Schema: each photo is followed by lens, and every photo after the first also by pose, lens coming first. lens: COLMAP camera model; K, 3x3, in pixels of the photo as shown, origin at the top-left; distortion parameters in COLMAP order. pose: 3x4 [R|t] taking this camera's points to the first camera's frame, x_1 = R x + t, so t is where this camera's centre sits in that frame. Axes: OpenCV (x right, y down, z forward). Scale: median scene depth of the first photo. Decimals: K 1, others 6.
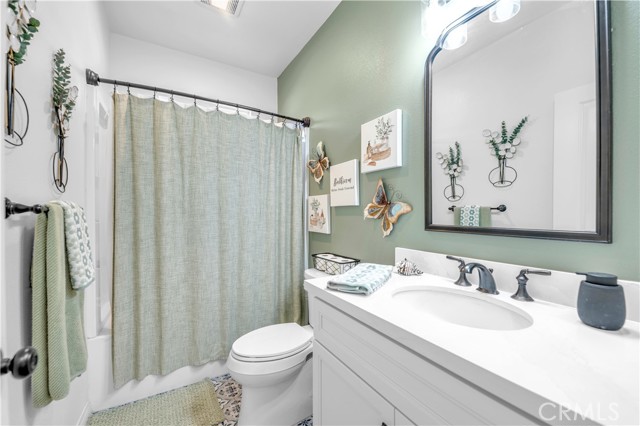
lens RADIAL K [[257.2, 0, 321.4], [0, 257.2, 214.2], [0, 0, 1]] dist [0.017341, -0.009150]
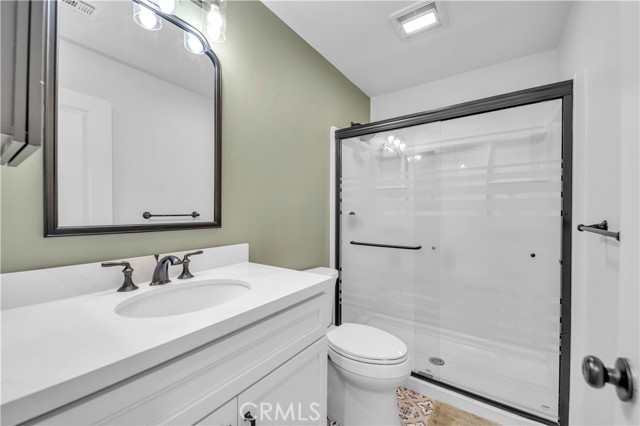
lens RADIAL K [[257.2, 0, 321.4], [0, 257.2, 214.2], [0, 0, 1]] dist [0.017341, -0.009150]
pose [[-0.377508, -0.017565, 0.925840, -0.603457], [0.001899, 0.999803, 0.019742, -0.009654], [-0.926004, 0.009211, -0.377401, 0.769955]]
